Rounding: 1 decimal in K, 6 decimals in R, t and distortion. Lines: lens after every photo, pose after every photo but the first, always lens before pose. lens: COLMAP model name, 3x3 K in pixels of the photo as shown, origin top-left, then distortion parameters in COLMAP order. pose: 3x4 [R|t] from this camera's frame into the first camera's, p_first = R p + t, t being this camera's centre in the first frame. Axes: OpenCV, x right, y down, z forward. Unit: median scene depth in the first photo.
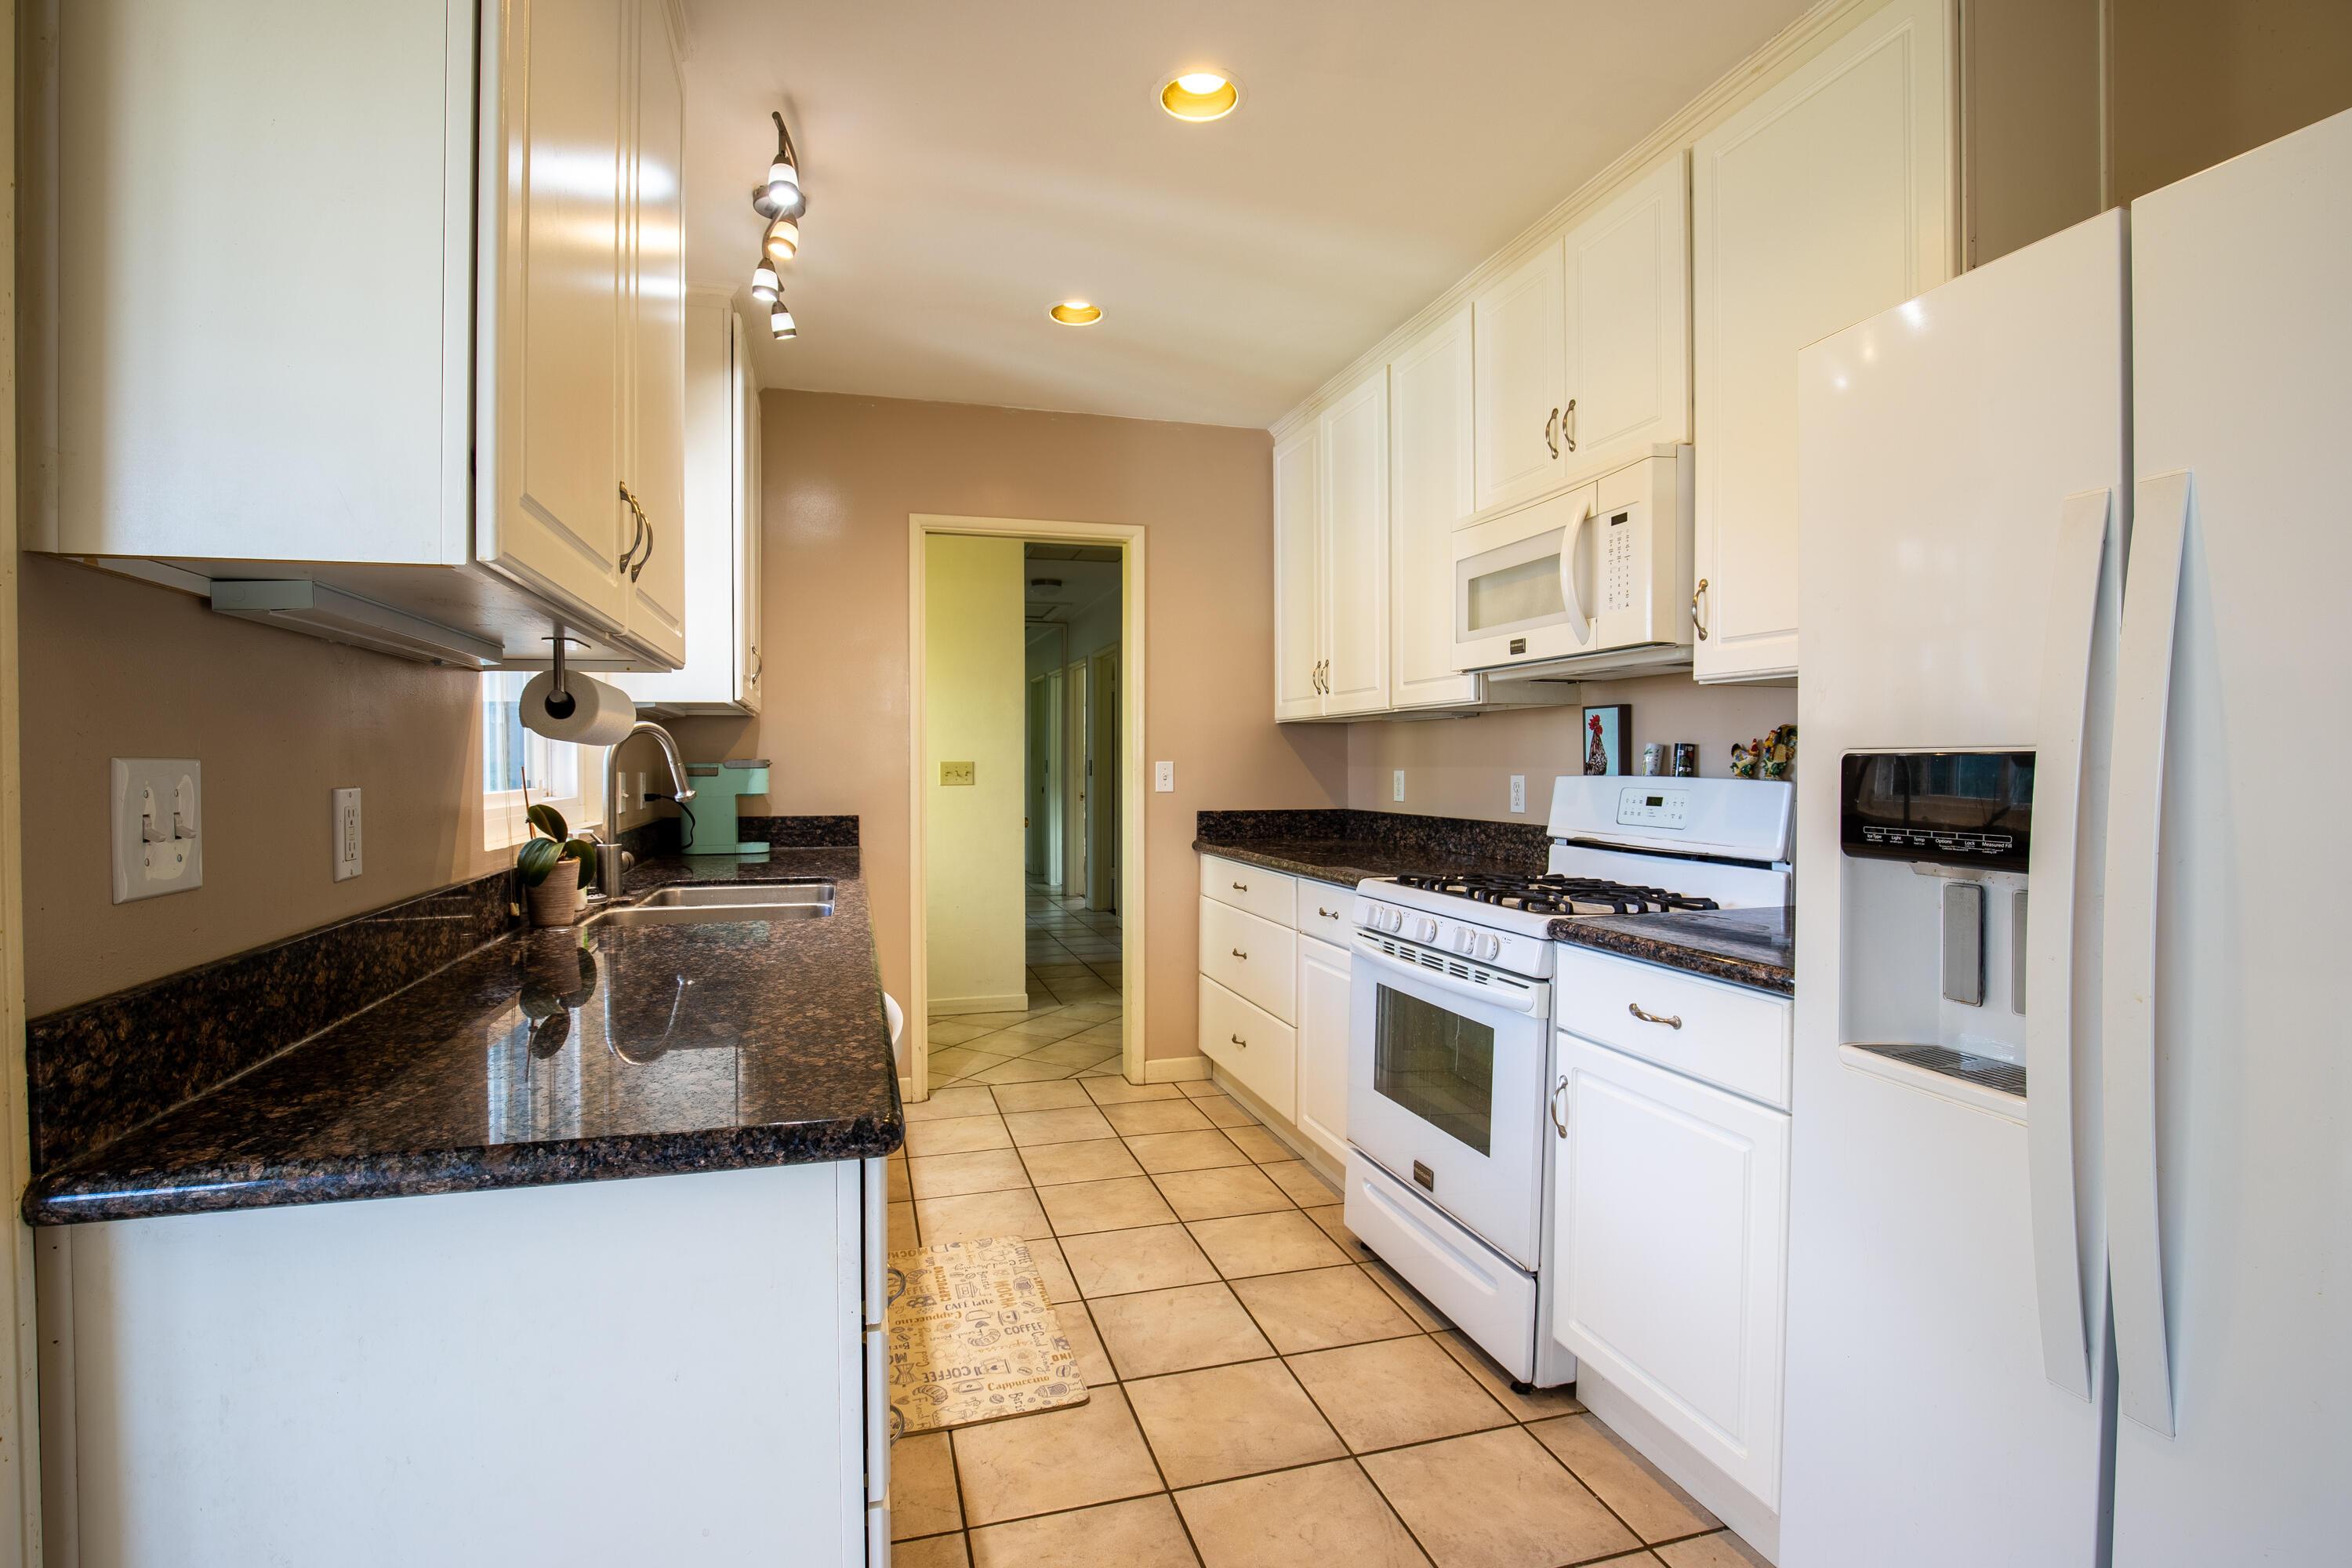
lens RADIAL K [[1100.6, 0, 1176.7], [0, 1100.6, 773.6], [0, 0, 1]] dist [-0.030822, -0.000003]
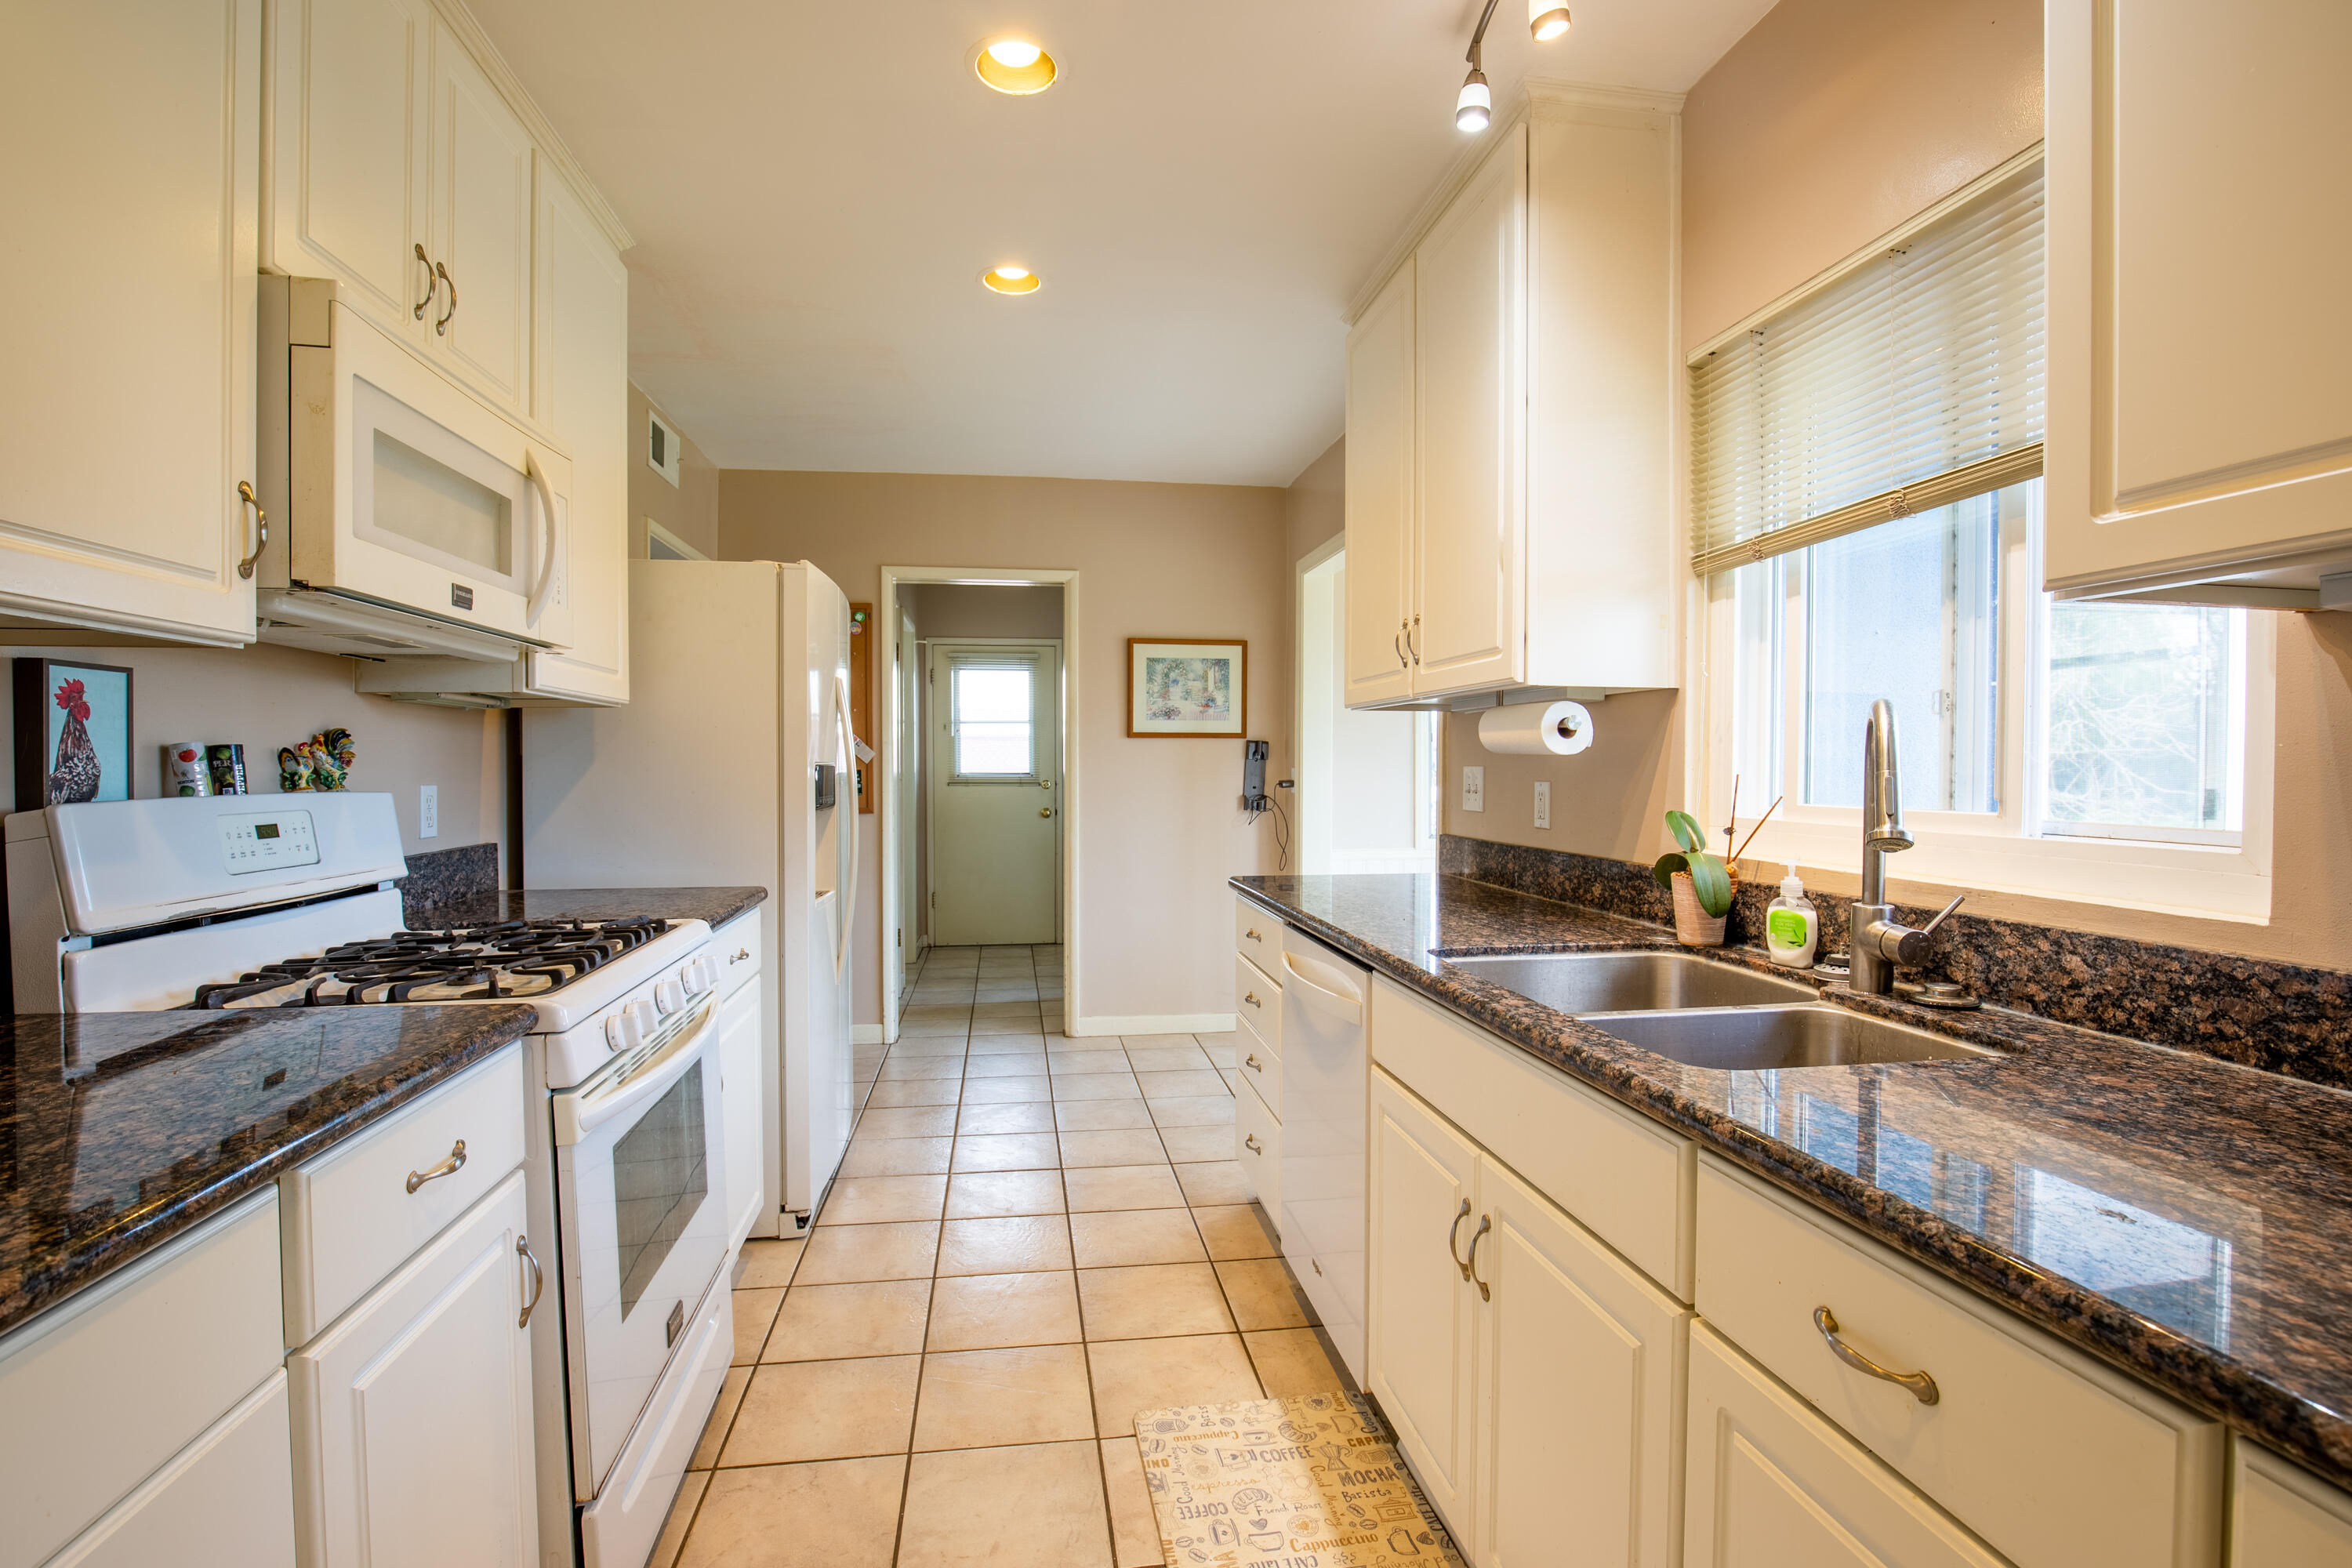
lens RADIAL K [[1100.6, 0, 1174.3], [0, 1100.6, 779.4], [0, 0, 1]] dist [-0.030822, -0.000003]
pose [[-0.989710, -0.003176, 0.143055, -0.216142], [0.000905, 0.999595, 0.028454, -0.025369], [-0.143088, 0.028290, -0.989306, 1.653690]]
